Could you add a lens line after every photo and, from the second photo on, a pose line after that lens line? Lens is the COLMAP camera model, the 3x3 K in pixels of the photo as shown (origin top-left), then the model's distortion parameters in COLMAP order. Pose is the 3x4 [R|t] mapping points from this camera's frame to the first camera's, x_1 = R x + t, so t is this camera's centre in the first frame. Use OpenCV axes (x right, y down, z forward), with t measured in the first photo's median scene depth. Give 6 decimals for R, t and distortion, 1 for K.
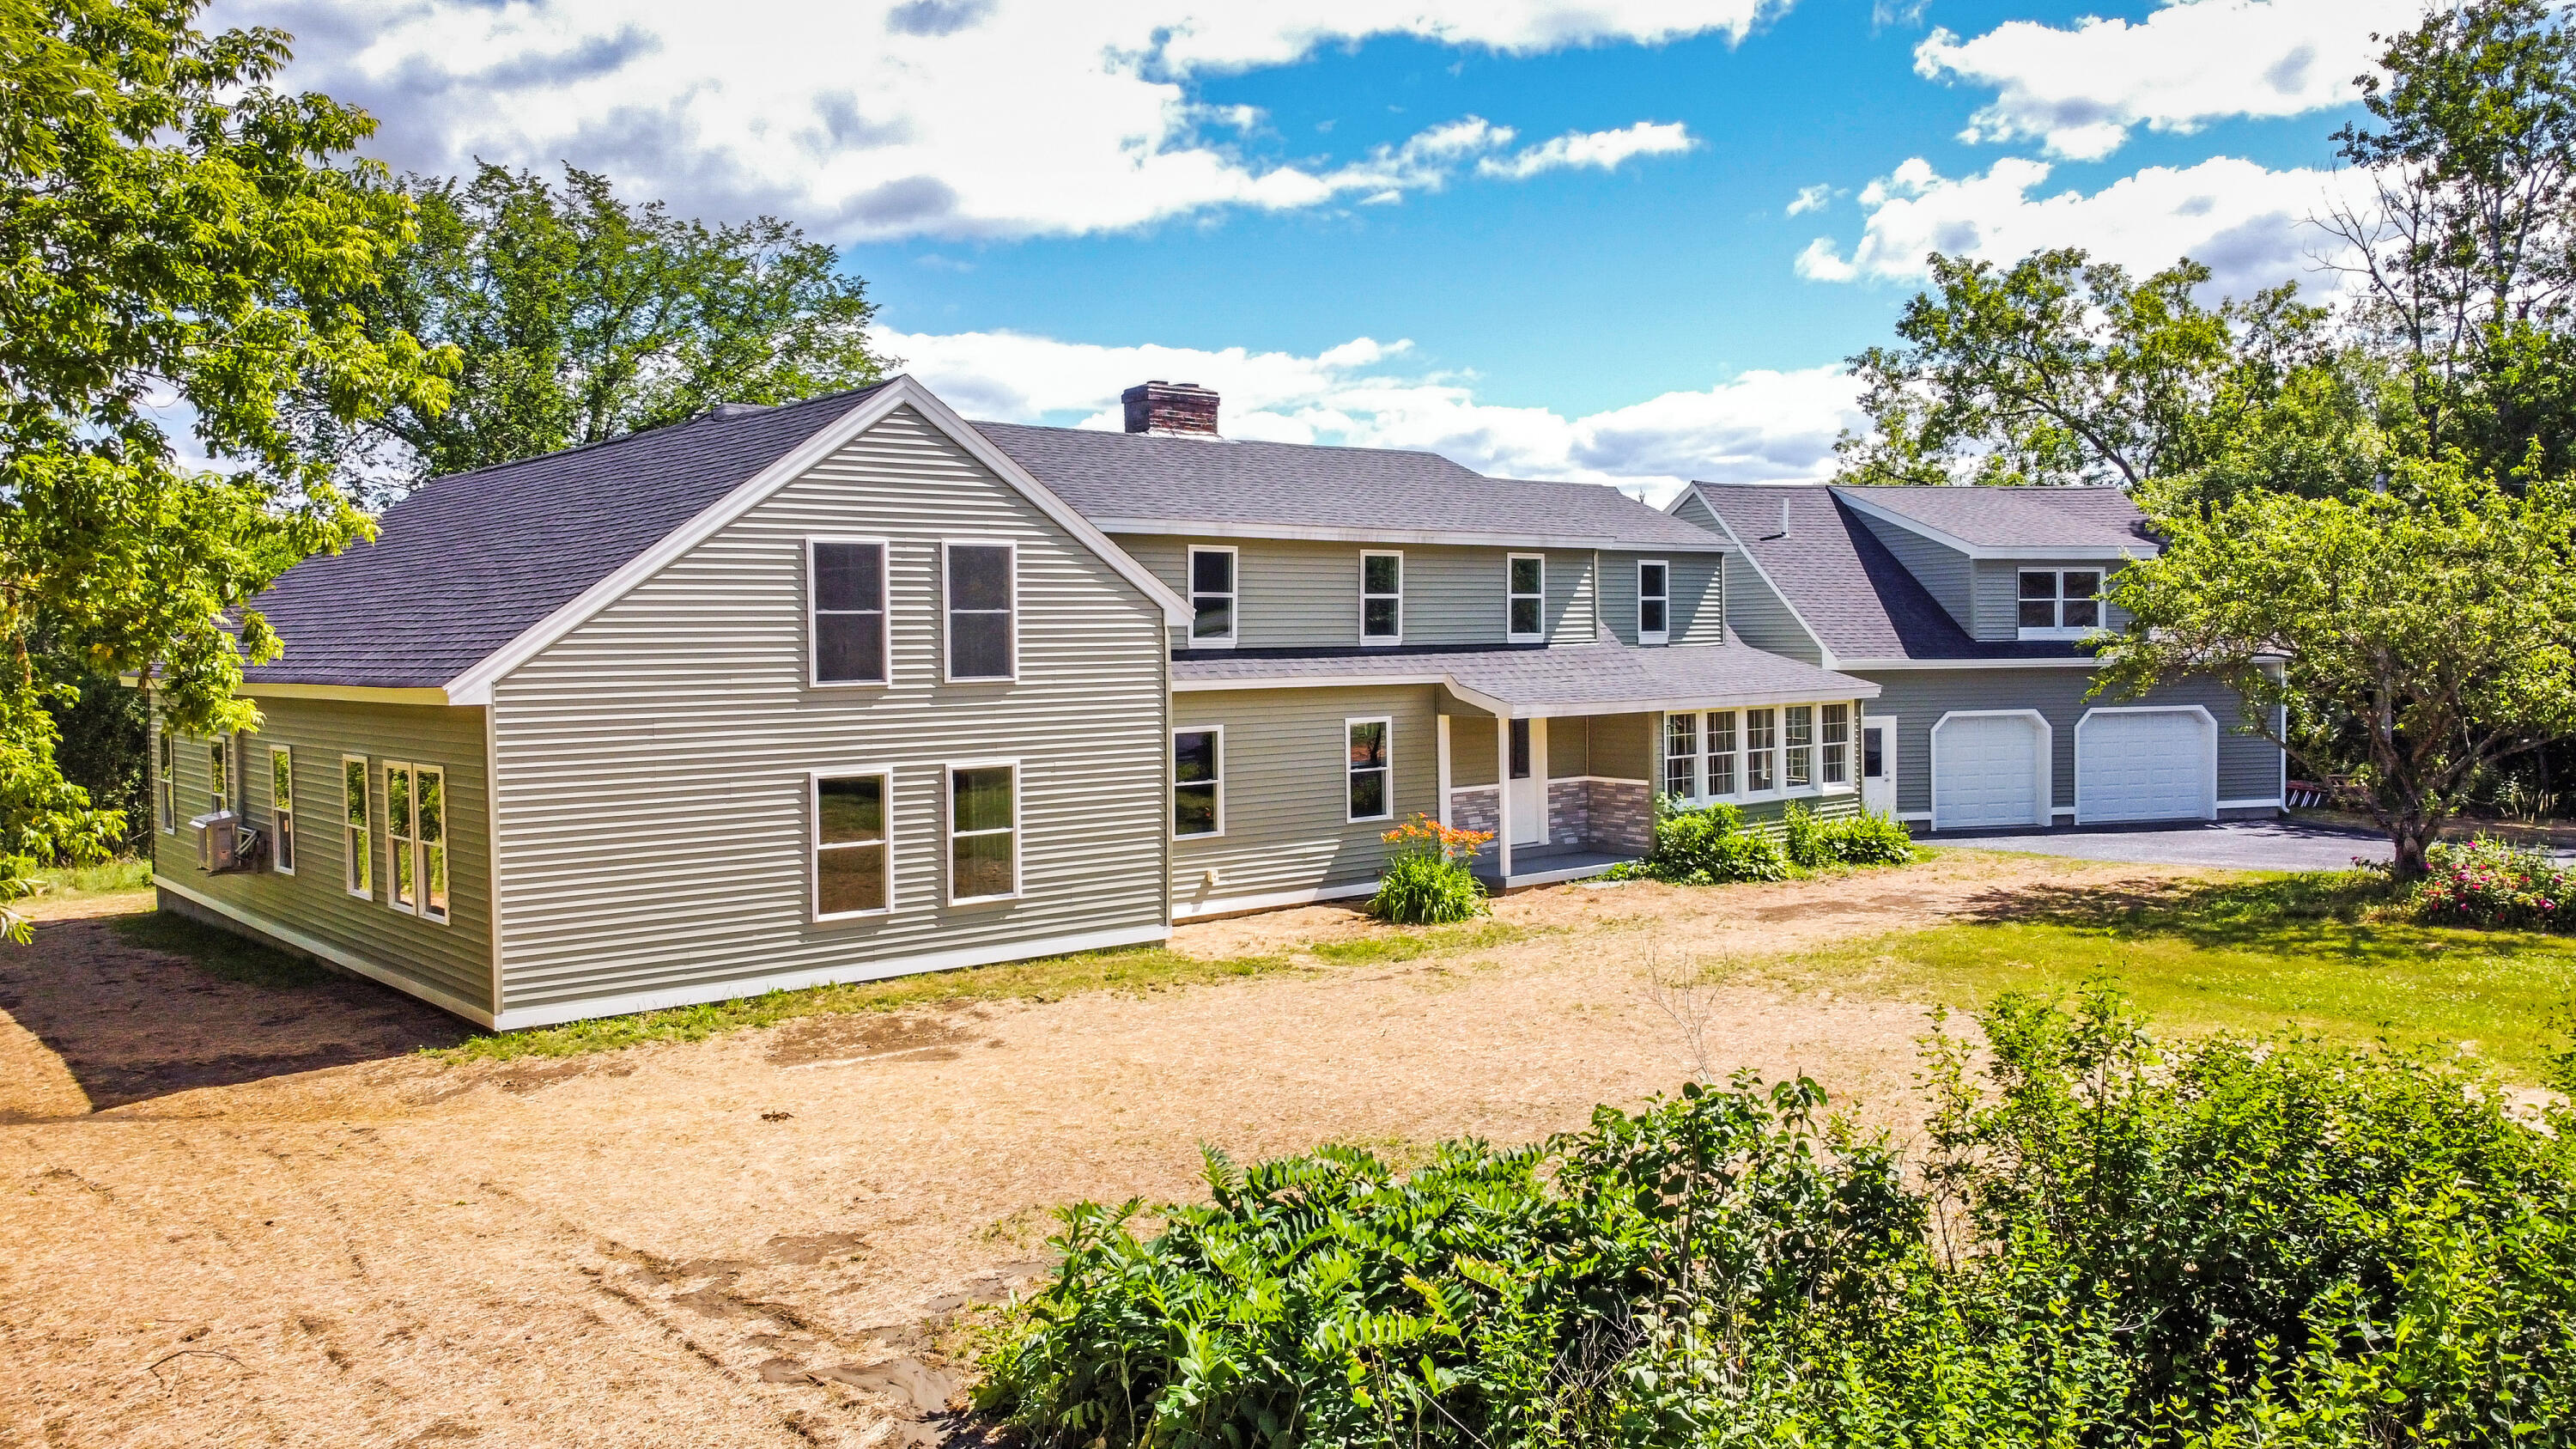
lens RADIAL K [[1942.4, 0, 1295.4], [0, 1942.4, 728.1], [0, 0, 1]] dist [0.015428, -0.013900]
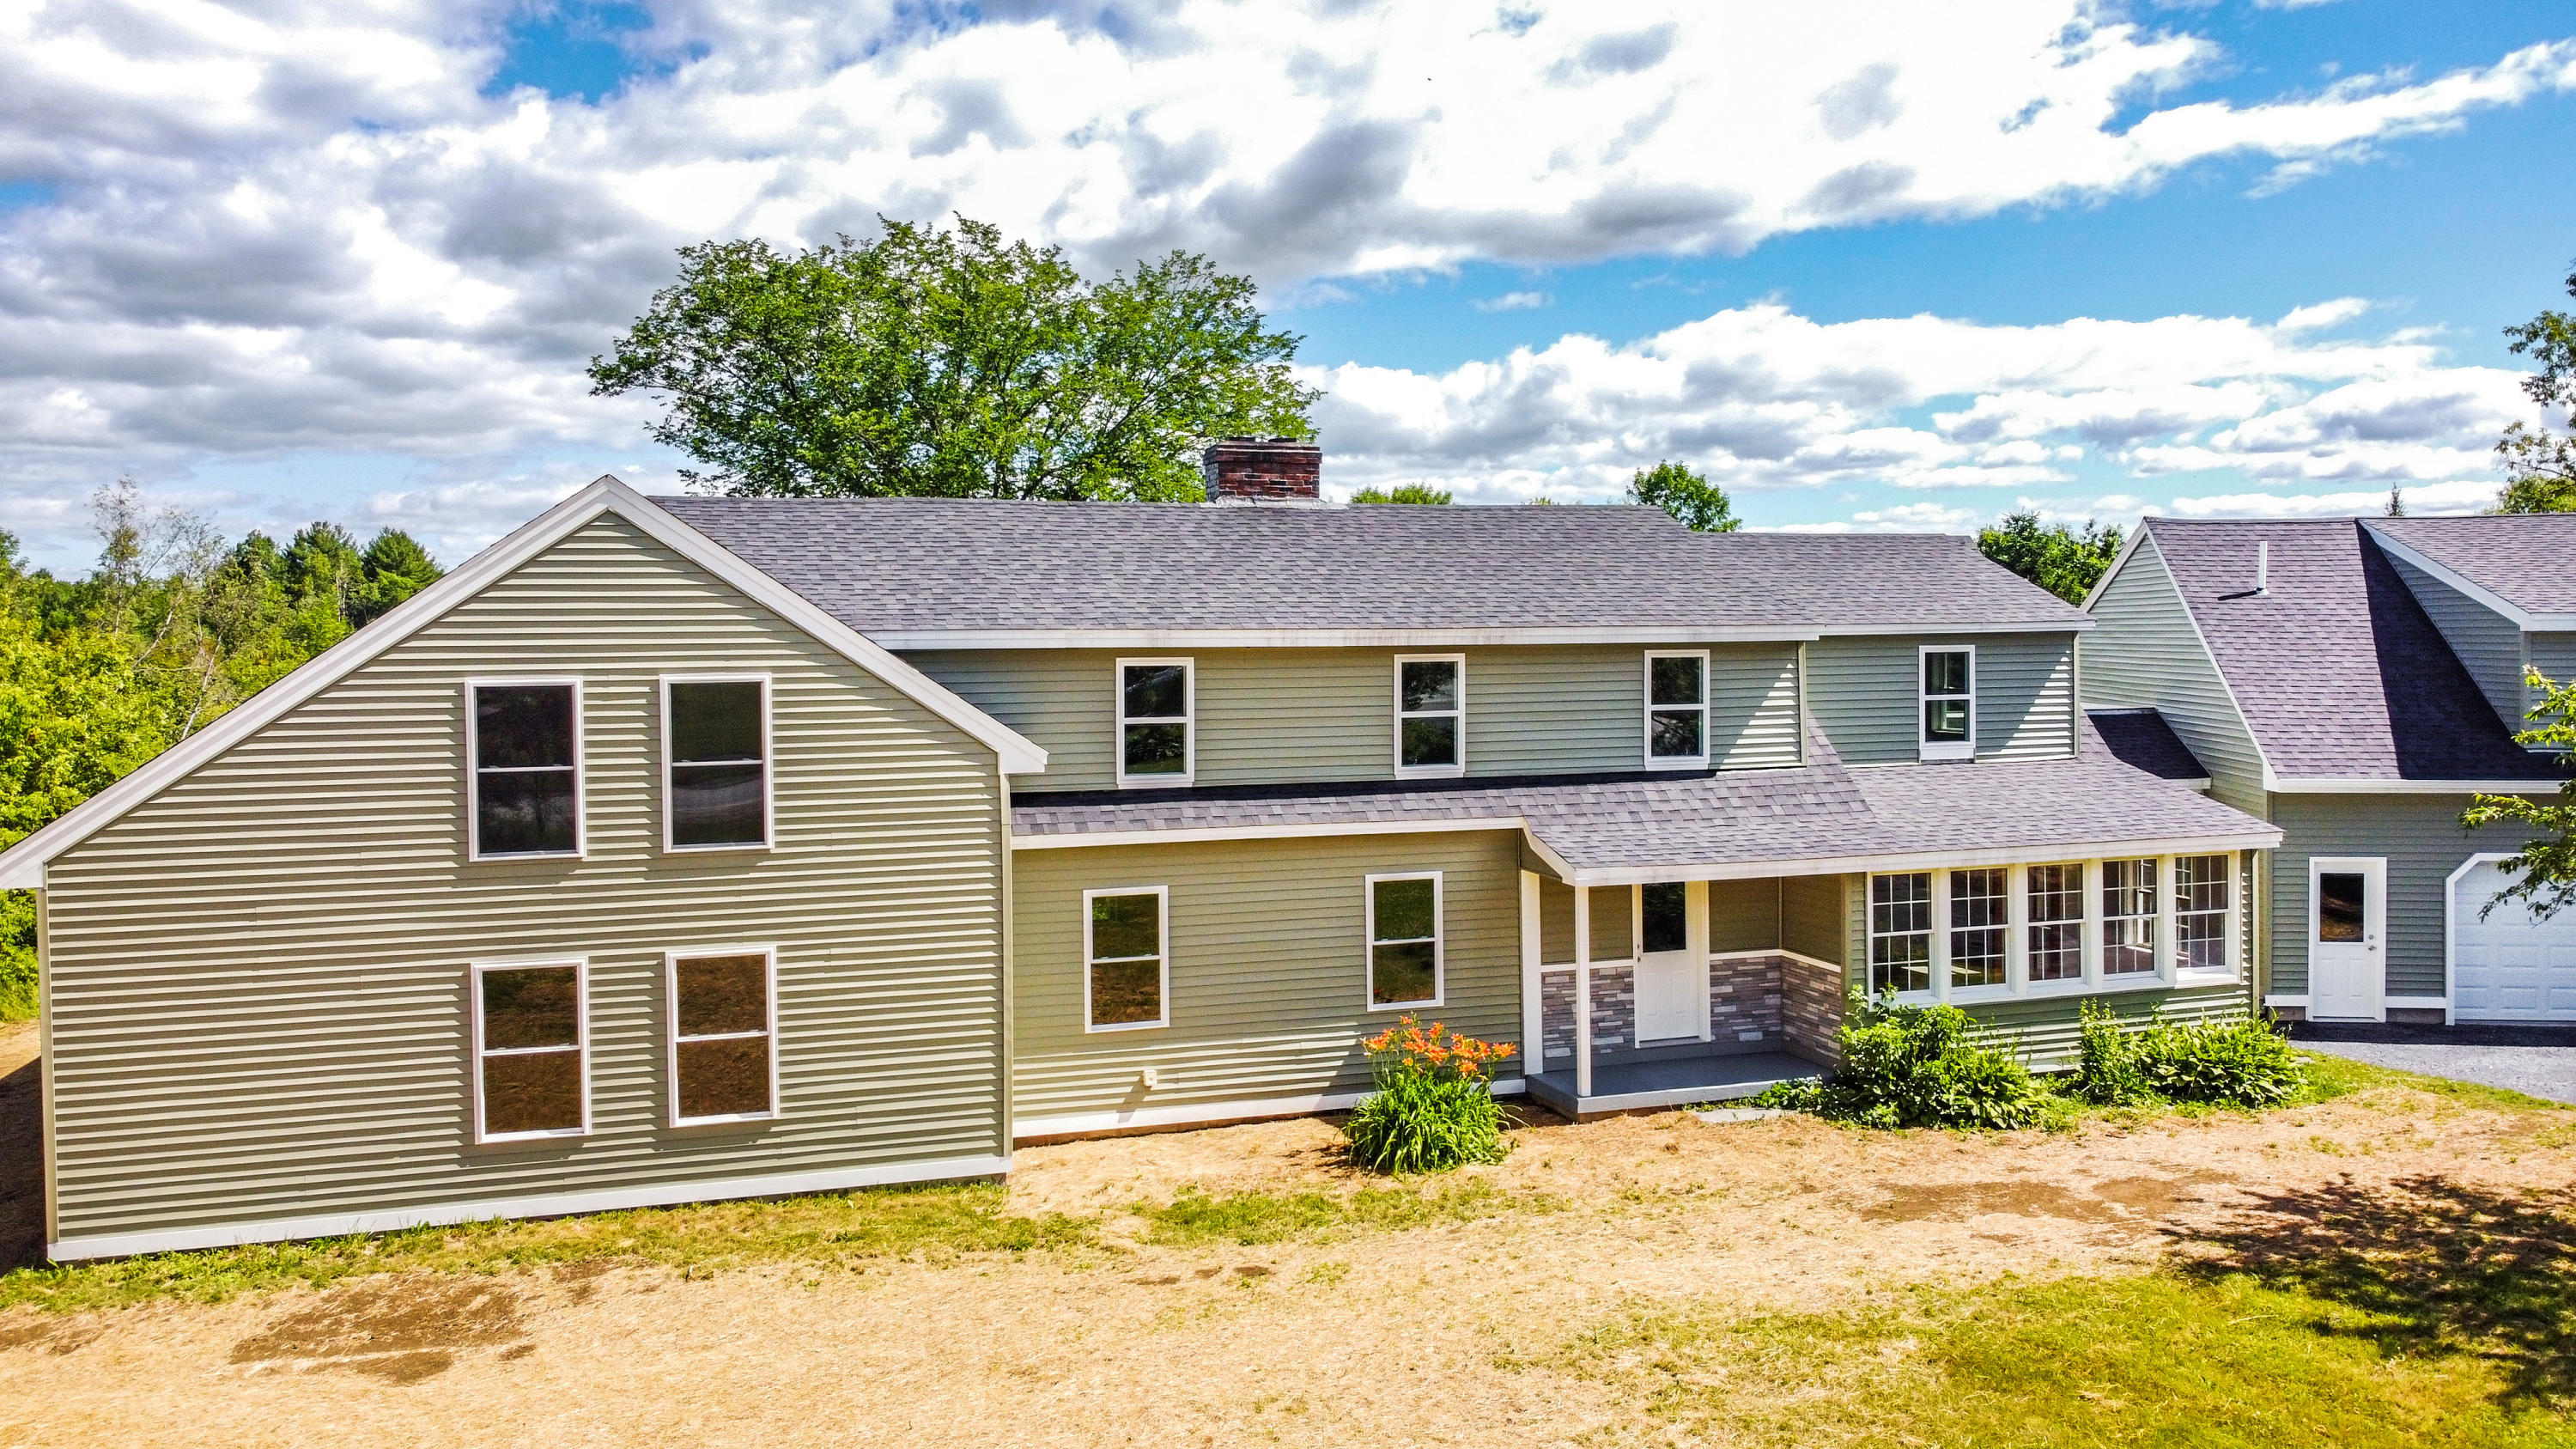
lens RADIAL K [[1942.4, 0, 1293.1], [0, 1942.4, 721.9], [0, 0, 1]] dist [0.015428, -0.013900]
pose [[0.923064, 0.018160, -0.384216, 0.289930], [-0.019205, 0.999815, 0.001116, -0.065173], [0.384166, 0.006349, 0.923242, 0.274385]]
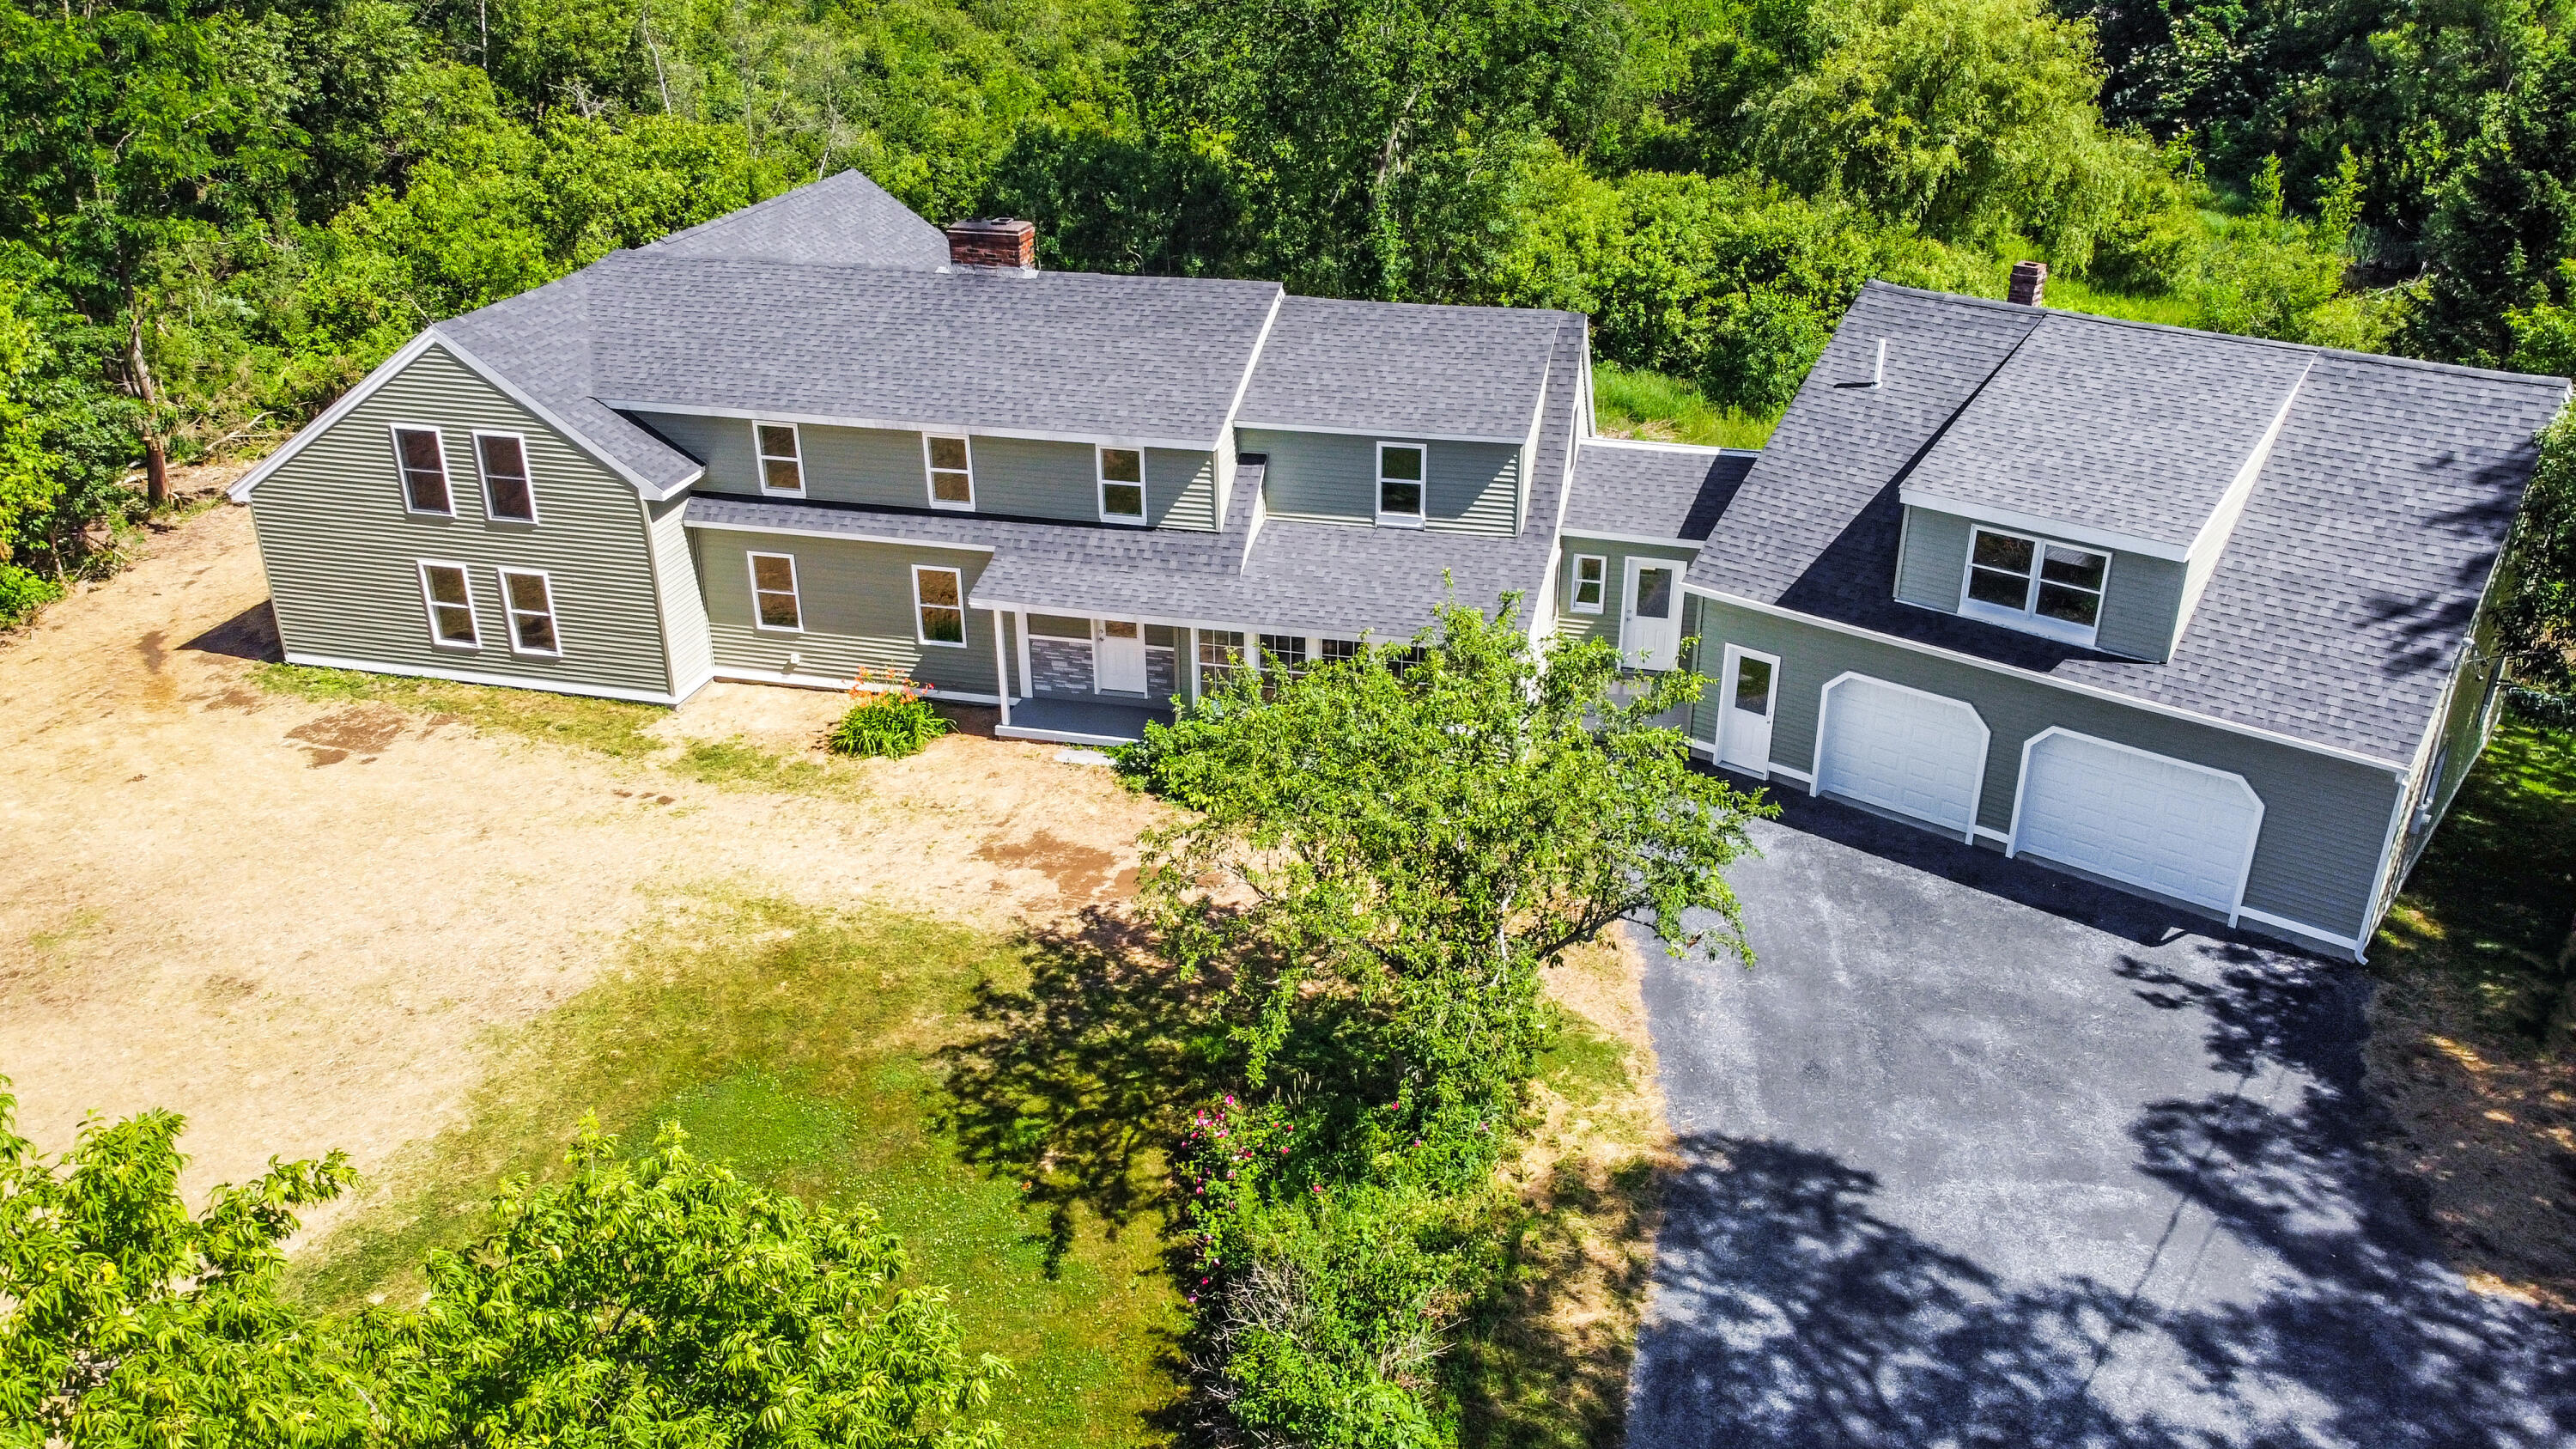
lens RADIAL K [[1942.4, 0, 1290.2], [0, 1942.4, 716.8], [0, 0, 1]] dist [0.015428, -0.013900]
pose [[0.583844, 0.354678, -0.730294, 1.085759], [-0.042685, 0.911692, 0.408651, -0.425099], [0.810743, -0.207416, 0.547425, 0.493541]]
